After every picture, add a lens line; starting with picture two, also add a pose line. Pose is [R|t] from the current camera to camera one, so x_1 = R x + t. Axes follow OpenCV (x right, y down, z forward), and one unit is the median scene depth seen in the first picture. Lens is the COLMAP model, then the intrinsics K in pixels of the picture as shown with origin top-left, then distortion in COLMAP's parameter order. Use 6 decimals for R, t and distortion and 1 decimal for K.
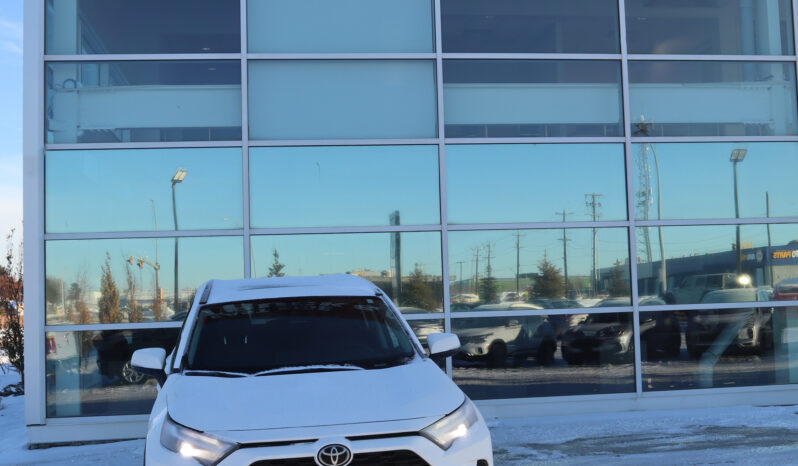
lens RADIAL K [[1013.5, 0, 399.0], [0, 1013.5, 233.0], [0, 0, 1]] dist [-0.046634, -0.048691]
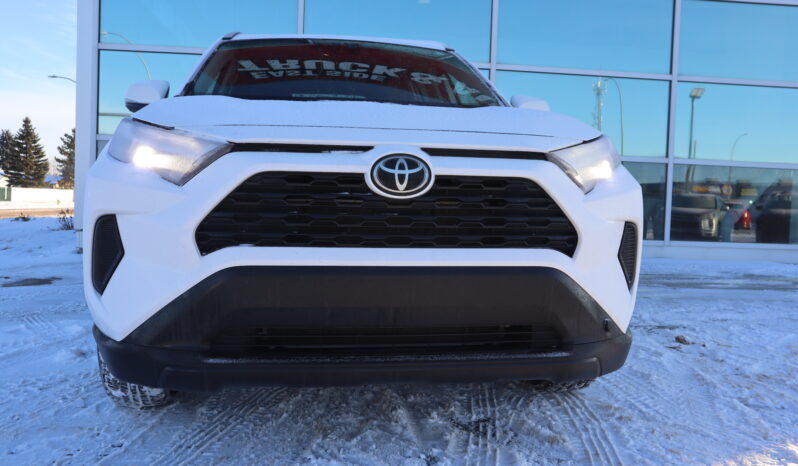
lens RADIAL K [[714.3, 0, 399.0], [0, 714.3, 233.0], [0, 0, 1]] dist [-0.001829, 0.001235]
pose [[0.997777, 0.063106, -0.021400, -0.053437], [-0.060545, 0.992692, 0.104391, 0.205684], [0.027831, -0.102863, 0.994306, 0.592647]]
